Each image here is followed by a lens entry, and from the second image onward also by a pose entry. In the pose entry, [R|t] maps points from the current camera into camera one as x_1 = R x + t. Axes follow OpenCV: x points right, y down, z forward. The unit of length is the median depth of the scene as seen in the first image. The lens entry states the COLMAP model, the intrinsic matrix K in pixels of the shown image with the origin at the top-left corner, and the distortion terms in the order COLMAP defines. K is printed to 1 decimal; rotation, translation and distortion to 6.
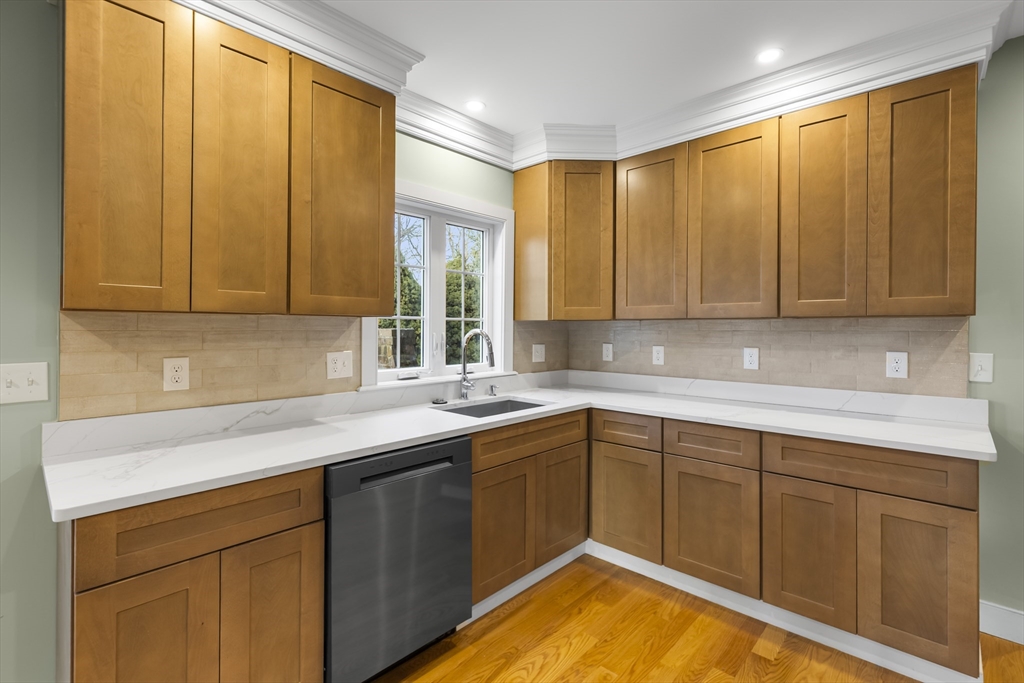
lens RADIAL K [[468.7, 0, 521.8], [0, 468.7, 328.8], [0, 0, 1]] dist [0.007839, -0.001953]
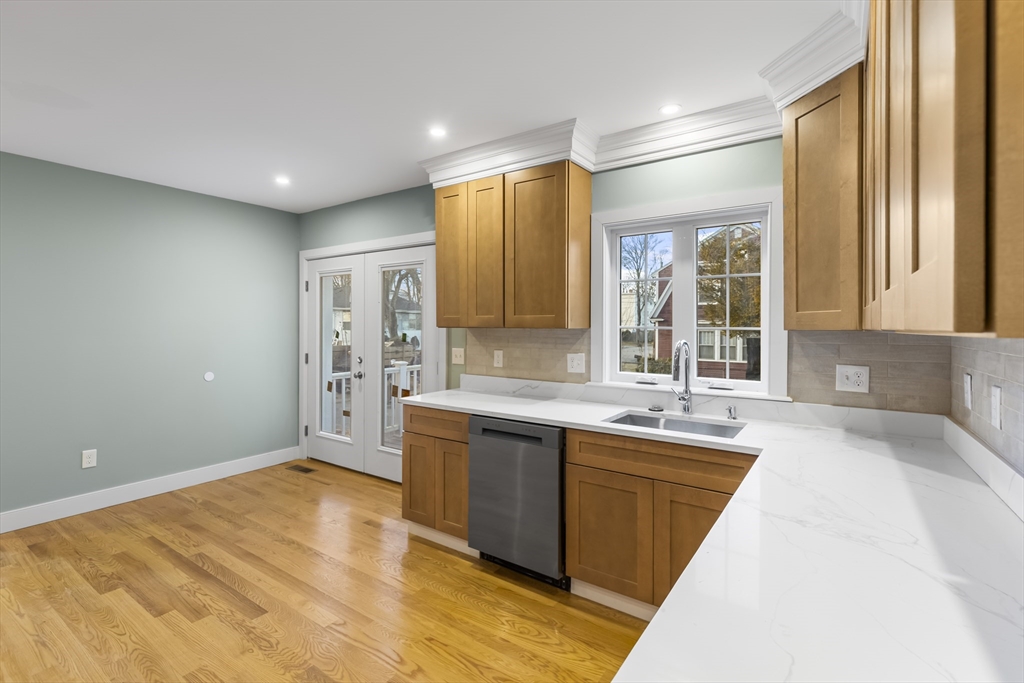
lens RADIAL K [[468.7, 0, 513.2], [0, 468.7, 327.5], [0, 0, 1]] dist [0.007839, -0.001953]
pose [[0.137945, 0.002369, -0.990437, 0.934091], [-0.007045, 0.999974, 0.001410, -0.027238], [0.990415, 0.006783, 0.137958, 0.628118]]
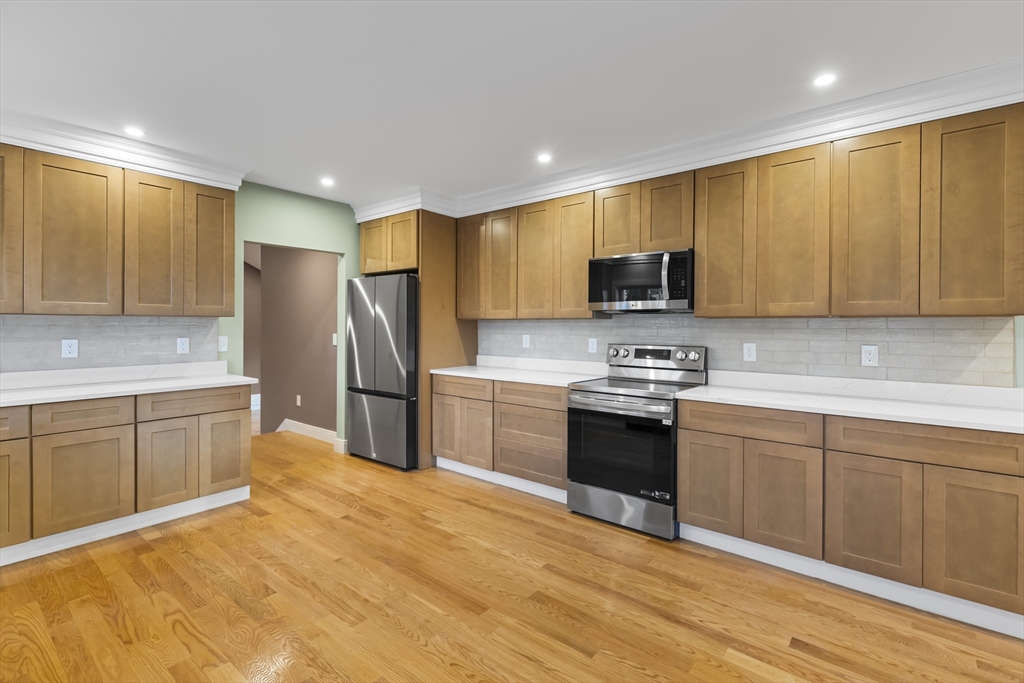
lens RADIAL K [[468.7, 0, 514.4], [0, 468.7, 327.6], [0, 0, 1]] dist [0.007839, -0.001953]
pose [[-0.053709, -0.006391, 0.998536, -0.907437], [-0.000393, 0.999980, 0.006379, 0.003004], [-0.998557, -0.000050, -0.053710, -0.066975]]
